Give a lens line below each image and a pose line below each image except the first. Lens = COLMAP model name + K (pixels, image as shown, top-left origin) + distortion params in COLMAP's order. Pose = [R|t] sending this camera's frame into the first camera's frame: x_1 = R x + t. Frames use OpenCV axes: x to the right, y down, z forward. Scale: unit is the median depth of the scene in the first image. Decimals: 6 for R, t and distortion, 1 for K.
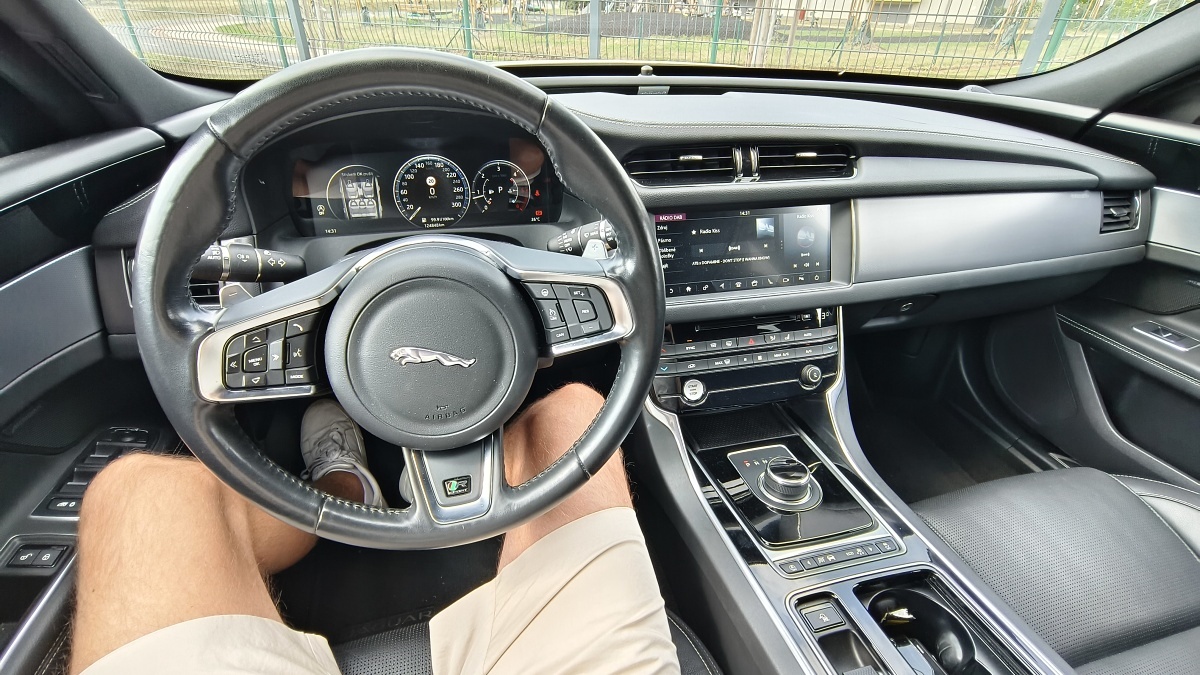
lens RADIAL K [[536.9, 0, 600.0], [0, 536.9, 337.5], [0, 0, 1]] dist [0.001026, 0.000323]
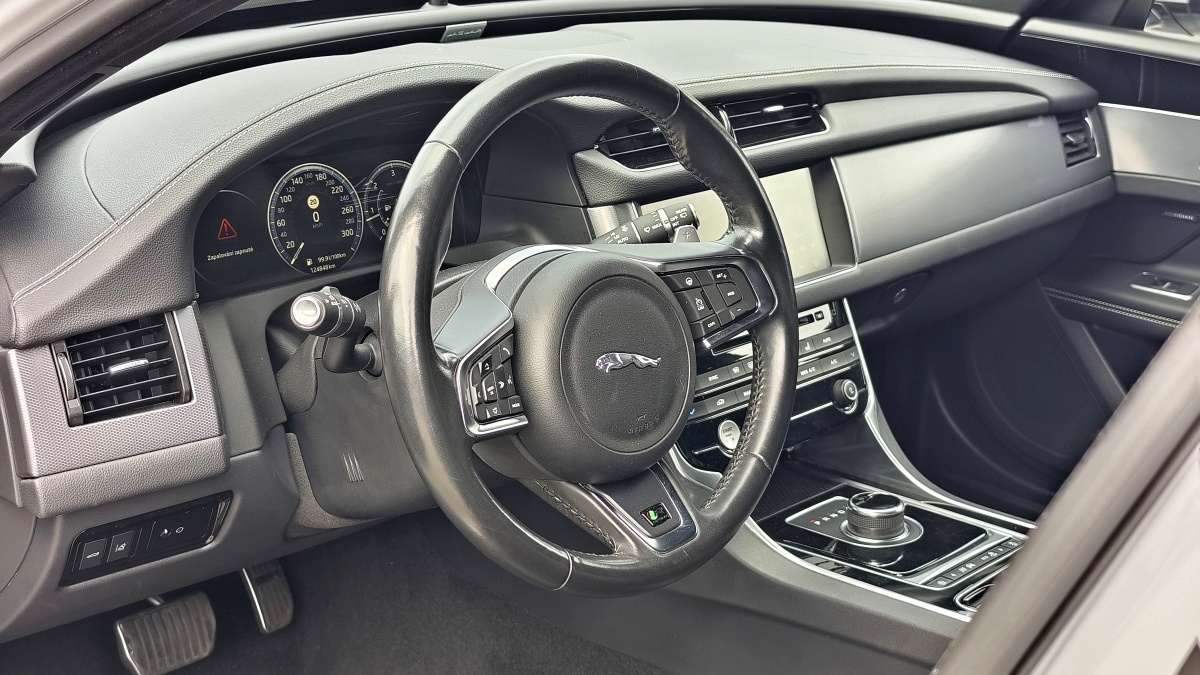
lens RADIAL K [[1689.4, 0, 600.0], [0, 1689.4, 337.5], [0, 0, 1]] dist [0.039558, 0.025732]
pose [[0.855061, -0.161743, 0.492657, -1.053483], [0.253152, 0.959396, -0.124396, 0.207710], [-0.452533, 0.231083, 0.861287, -0.879367]]
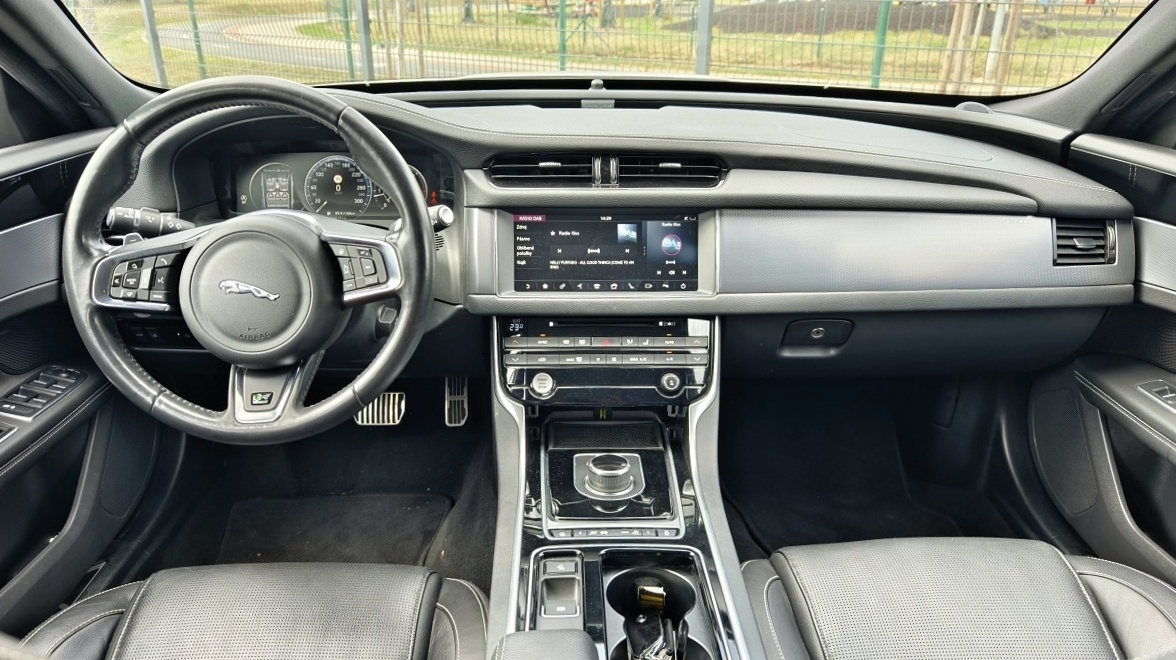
lens RADIAL K [[778.8, 0, 589.9], [0, 778.8, 337.9], [0, 0, 1]] dist [0.045140, -0.057793]
pose [[0.975353, 0.072787, -0.208297, 0.563000], [-0.101004, 0.986591, -0.128201, 0.191931], [0.196173, 0.146080, 0.969627, -0.431956]]
